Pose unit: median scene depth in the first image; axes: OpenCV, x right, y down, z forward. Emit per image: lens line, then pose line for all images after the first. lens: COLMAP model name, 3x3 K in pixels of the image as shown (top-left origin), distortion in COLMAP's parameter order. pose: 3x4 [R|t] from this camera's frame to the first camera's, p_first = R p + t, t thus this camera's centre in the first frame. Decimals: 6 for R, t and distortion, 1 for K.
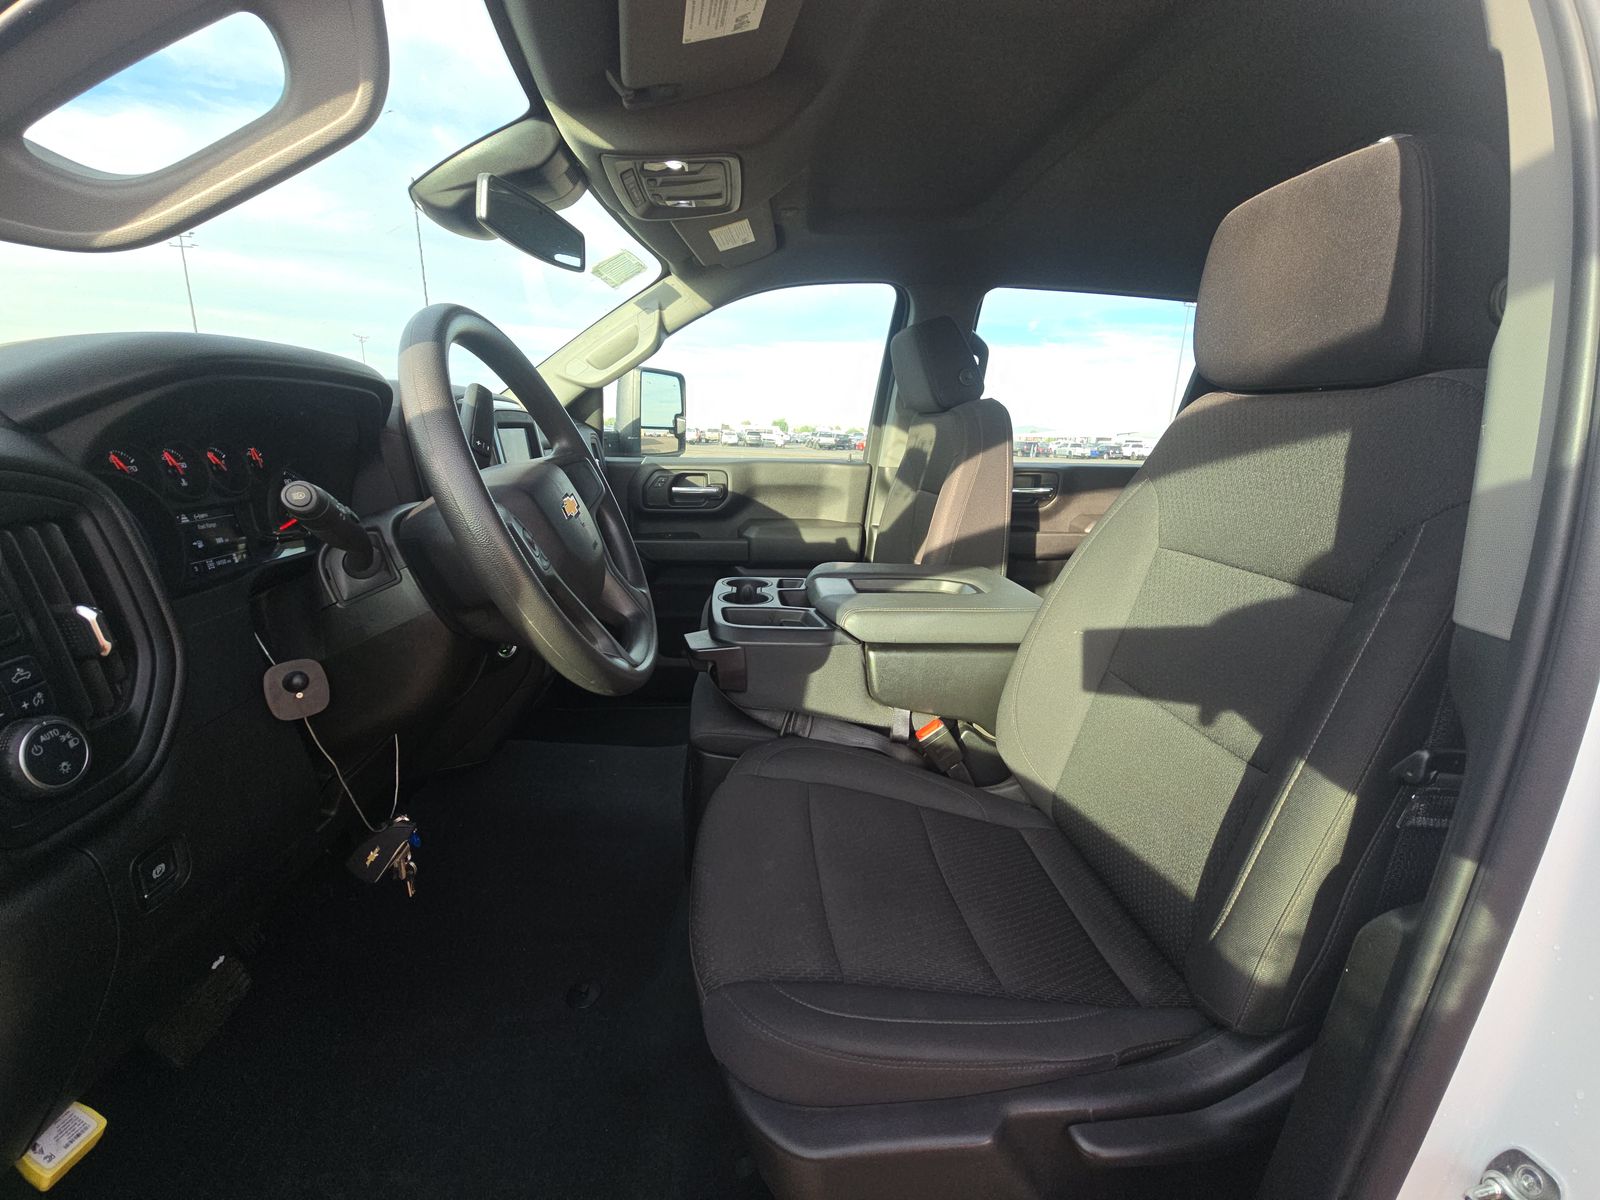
lens RADIAL K [[647.3, 0, 800.0], [0, 647.3, 600.0], [0, 0, 1]] dist [-0.002870, 0.000140]
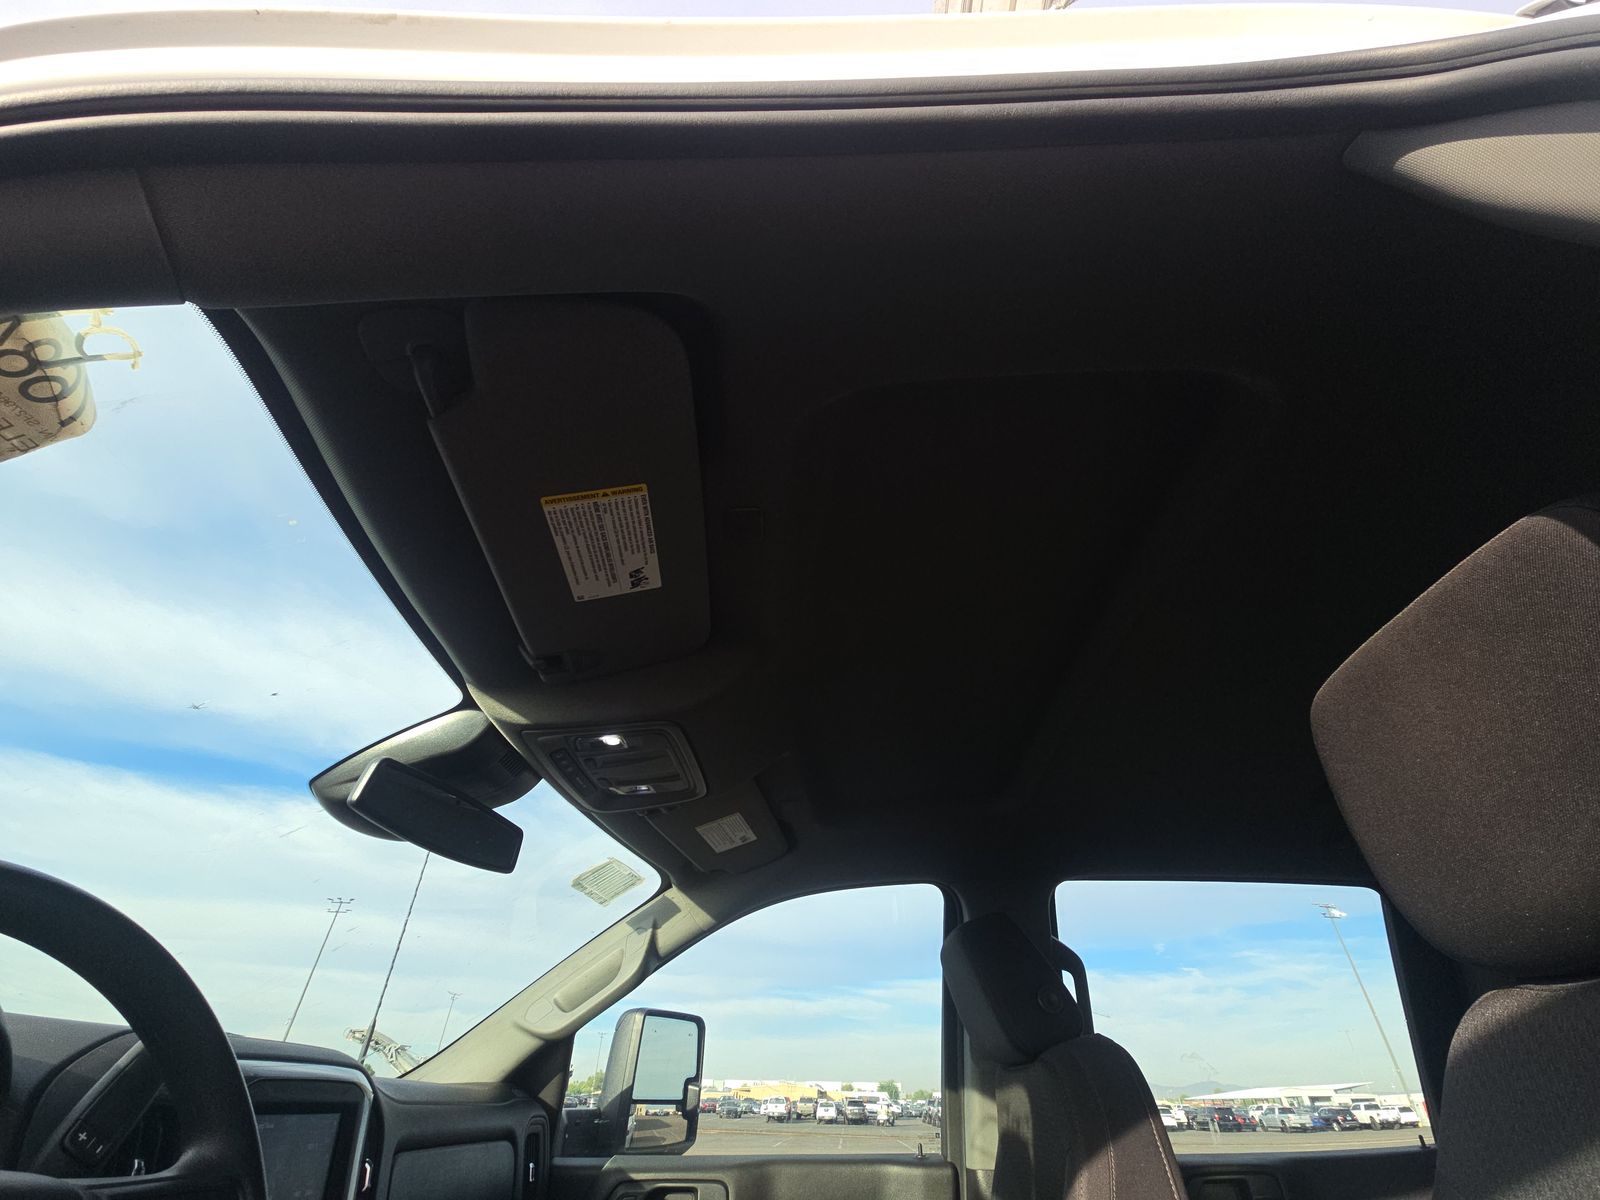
lens RADIAL K [[647.3, 0, 800.0], [0, 647.3, 600.0], [0, 0, 1]] dist [-0.002870, 0.000140]
pose [[0.989982, -0.102370, -0.097244, 0.091441], [-0.014463, 0.611576, -0.791054, -0.052965], [0.140452, 0.784535, 0.603968, 0.193587]]
